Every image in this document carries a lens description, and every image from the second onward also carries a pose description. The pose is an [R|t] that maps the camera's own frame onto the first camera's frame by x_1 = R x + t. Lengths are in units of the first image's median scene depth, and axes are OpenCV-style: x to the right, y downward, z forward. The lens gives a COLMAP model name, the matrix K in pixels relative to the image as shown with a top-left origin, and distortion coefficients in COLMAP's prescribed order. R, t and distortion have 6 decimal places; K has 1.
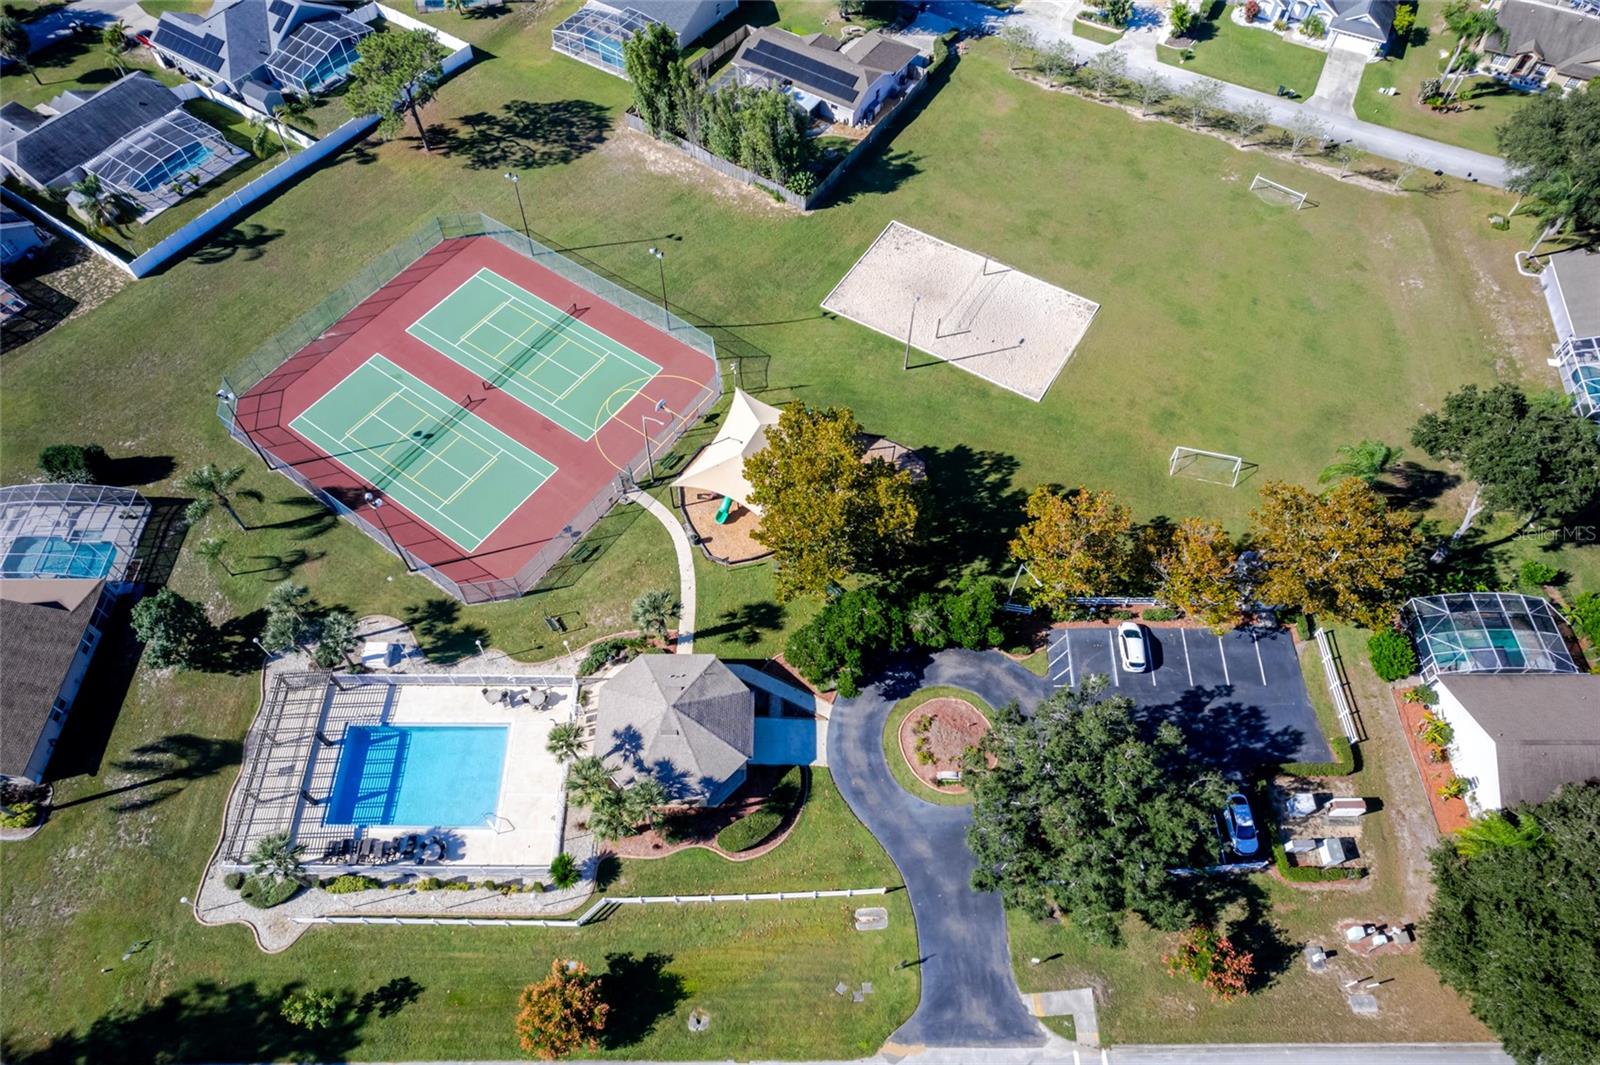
lens RADIAL K [[1050.8, 0, 800.0], [0, 1050.8, 532.5], [0, 0, 1]] dist [-0.079392, 0.084599]
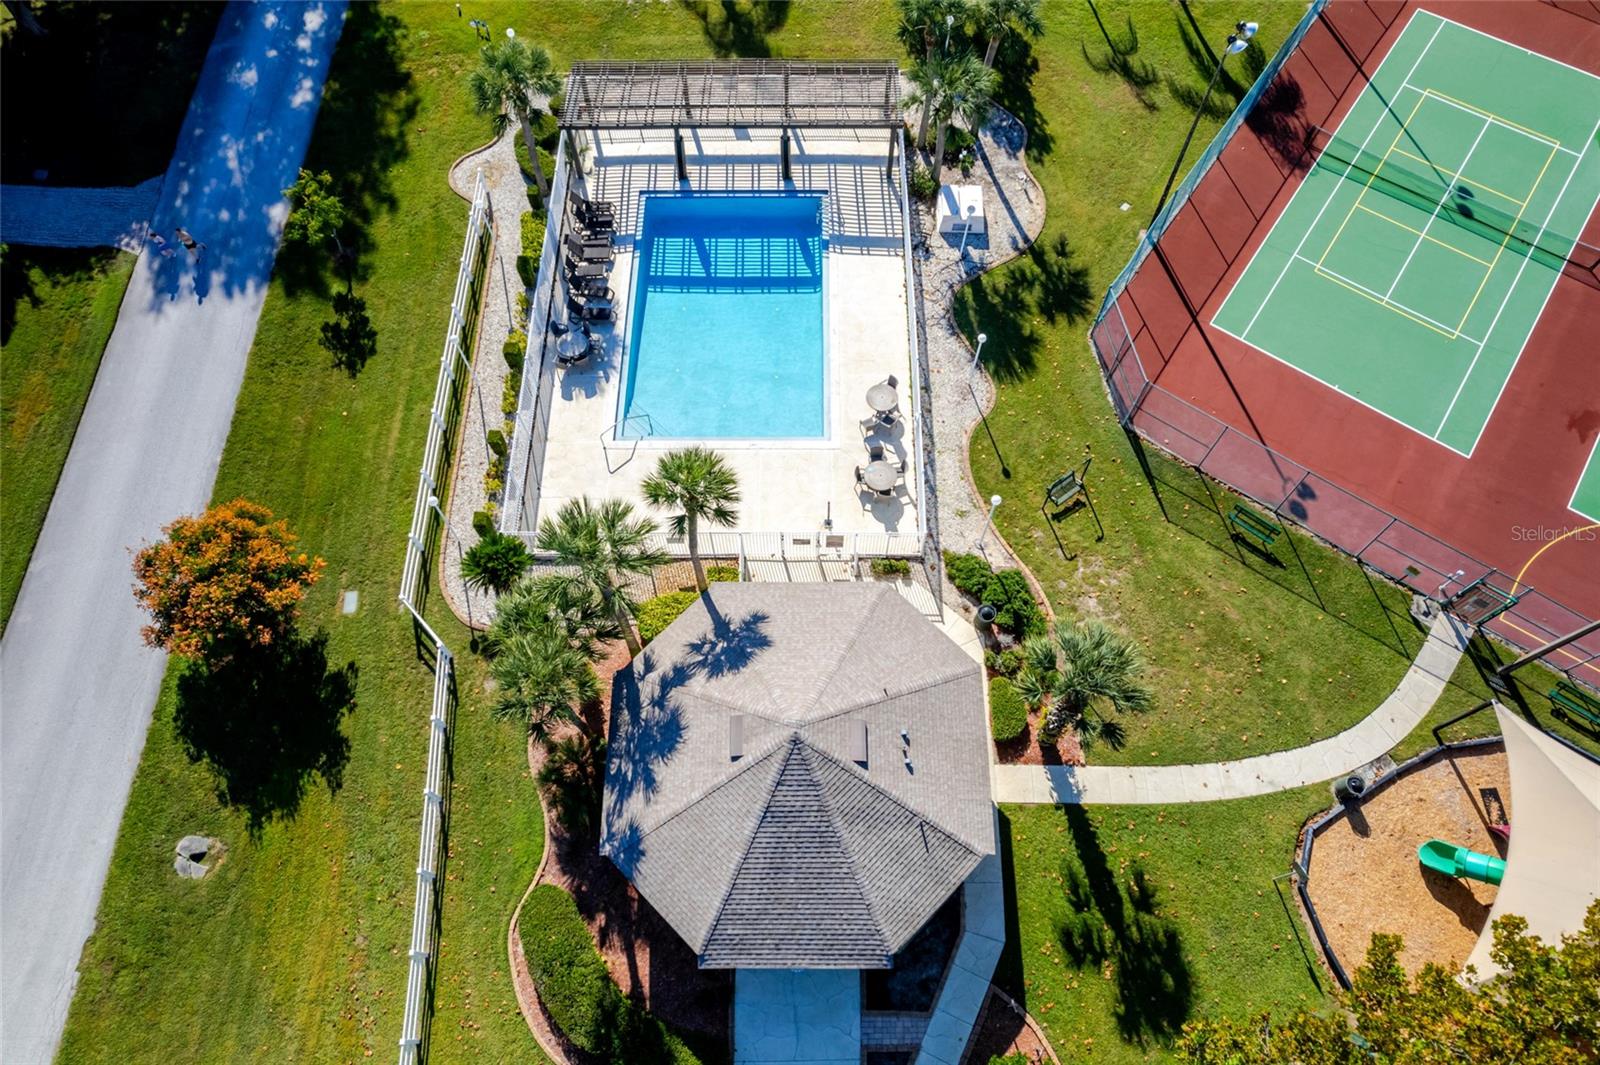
lens RADIAL K [[1050.8, 0, 800.0], [0, 1050.8, 532.5], [0, 0, 1]] dist [-0.079392, 0.084599]
pose [[-0.005761, 0.891646, -0.452697, -0.012180], [-0.831476, 0.247224, 0.497522, -0.039548], [0.555531, 0.379273, 0.739958, 0.610548]]
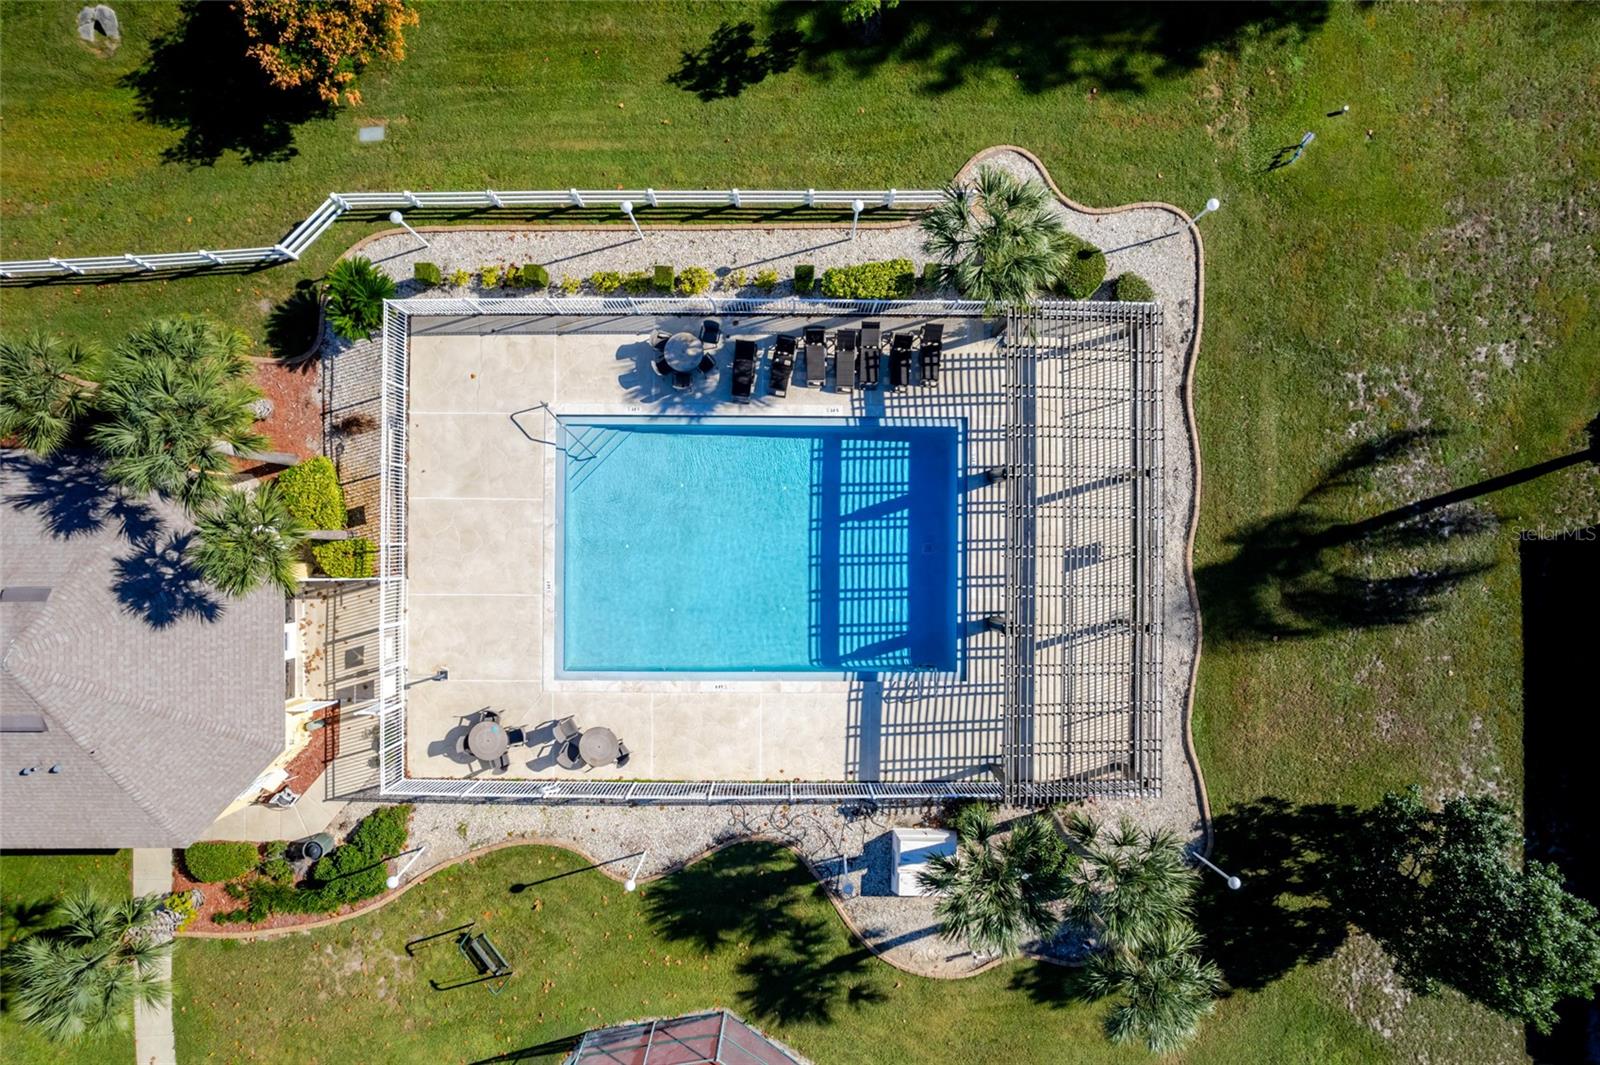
lens RADIAL K [[1050.8, 0, 800.0], [0, 1050.8, 532.5], [0, 0, 1]] dist [-0.079392, 0.084599]
pose [[-0.999874, -0.005885, -0.014711, -0.349211], [-0.003259, -0.832208, 0.554454, 0.004315], [-0.015505, 0.554432, 0.832085, 0.597525]]
